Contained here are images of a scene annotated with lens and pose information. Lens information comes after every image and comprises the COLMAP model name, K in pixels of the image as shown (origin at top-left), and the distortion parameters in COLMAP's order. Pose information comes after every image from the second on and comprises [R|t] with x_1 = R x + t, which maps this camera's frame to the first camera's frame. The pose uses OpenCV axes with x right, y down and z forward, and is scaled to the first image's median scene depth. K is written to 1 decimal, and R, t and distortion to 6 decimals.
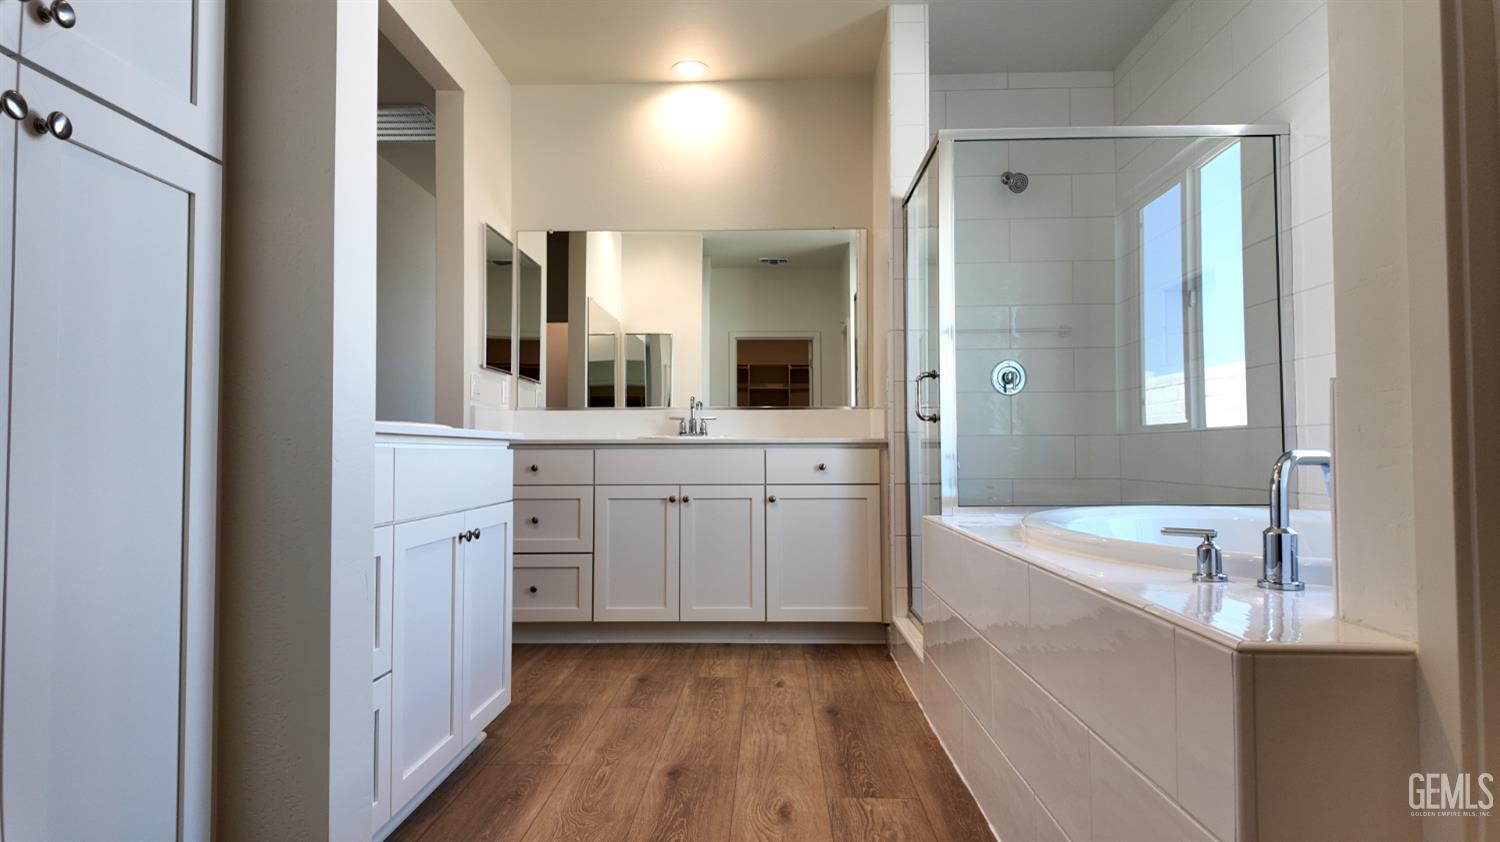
lens RADIAL K [[846.7, 0, 750.0], [0, 846.7, 421.0], [0, 0, 1]] dist [-0.001797, -0.000040]
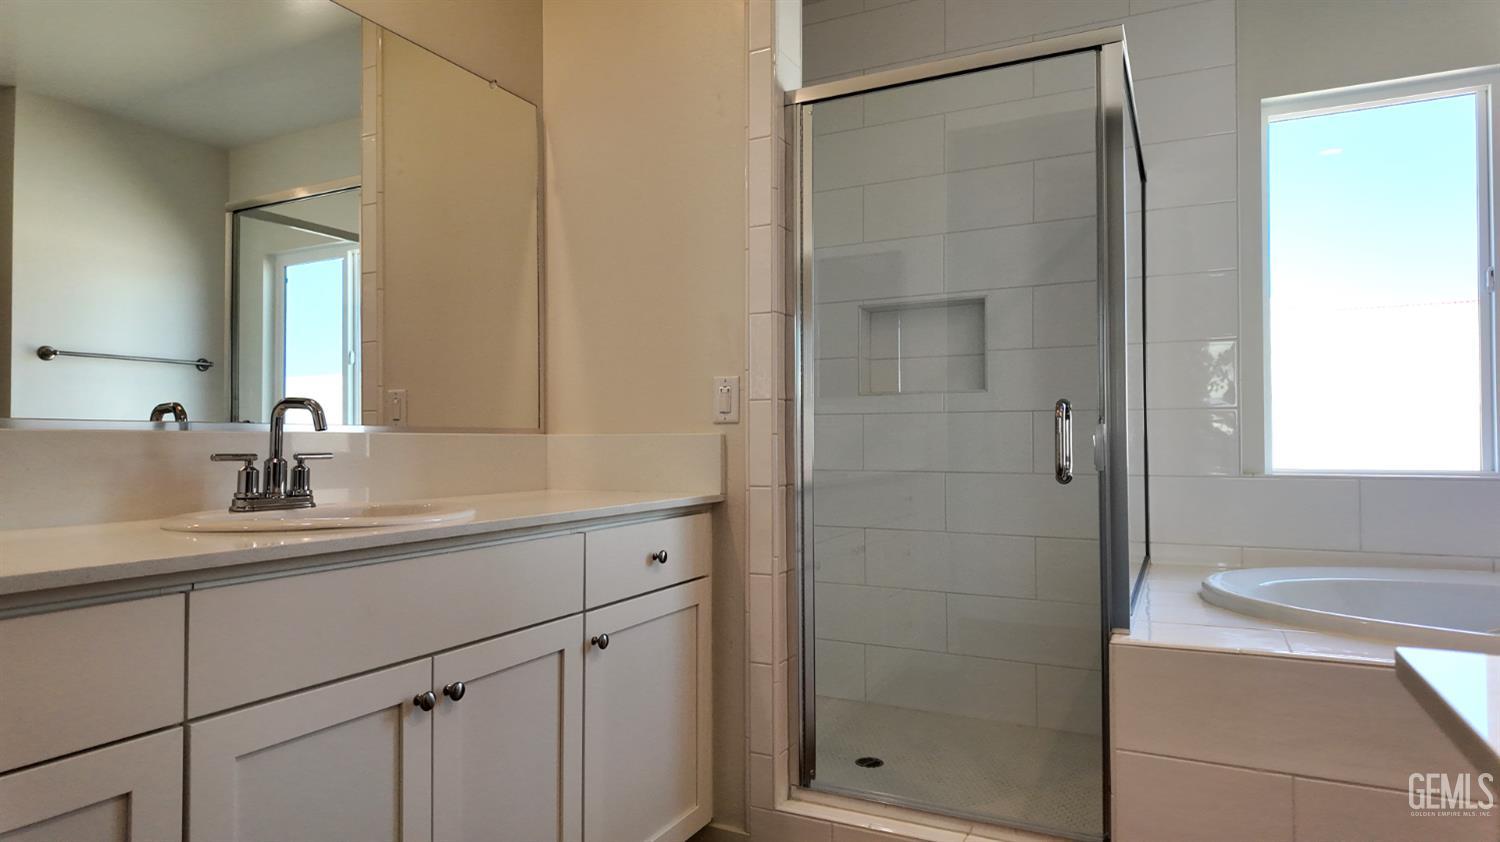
lens RADIAL K [[846.7, 0, 750.0], [0, 846.7, 421.0], [0, 0, 1]] dist [-0.001797, -0.000040]
pose [[0.399369, 0.025169, 0.916445, -0.360573], [-0.036318, 0.999273, -0.011617, -0.023788], [-0.916071, -0.028644, 0.399993, 0.740902]]
